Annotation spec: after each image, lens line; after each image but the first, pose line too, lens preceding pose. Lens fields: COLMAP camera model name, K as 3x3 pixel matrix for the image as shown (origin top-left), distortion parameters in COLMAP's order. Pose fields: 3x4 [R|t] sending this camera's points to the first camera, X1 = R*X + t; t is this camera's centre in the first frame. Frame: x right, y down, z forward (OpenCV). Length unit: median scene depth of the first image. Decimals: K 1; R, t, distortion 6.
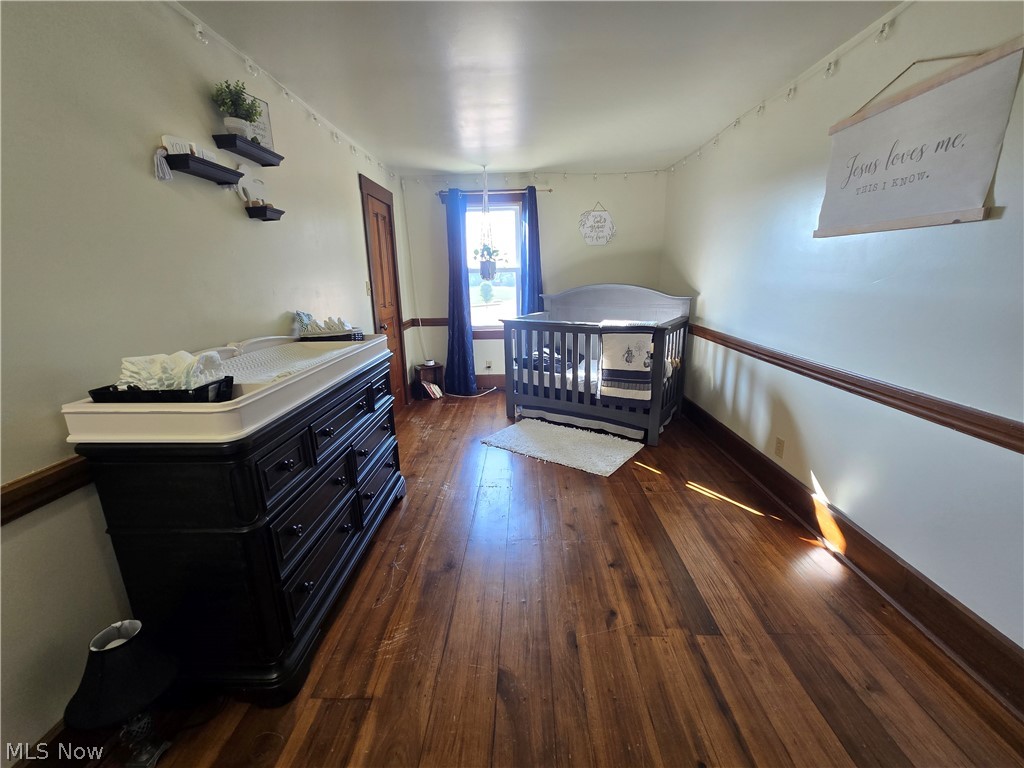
lens RADIAL K [[421.7, 0, 512.0], [0, 421.7, 384.0], [0, 0, 1]] dist [-0.001087, -0.000055]
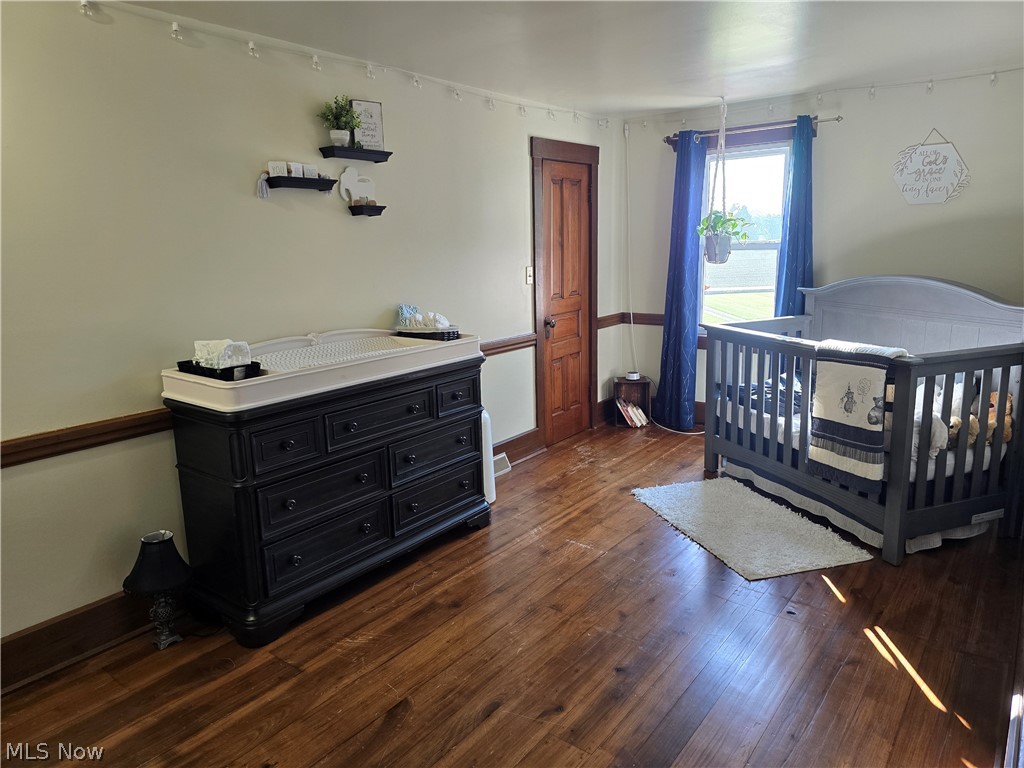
lens RADIAL K [[686.6, 0, 509.5], [0, 686.6, 378.7], [0, 0, 1]] dist [0.069310, -0.061825]
pose [[0.807785, 0.119137, -0.577313, 0.593557], [-0.140367, 0.990068, 0.007911, -0.049610], [0.572522, 0.074646, 0.816485, -0.121207]]
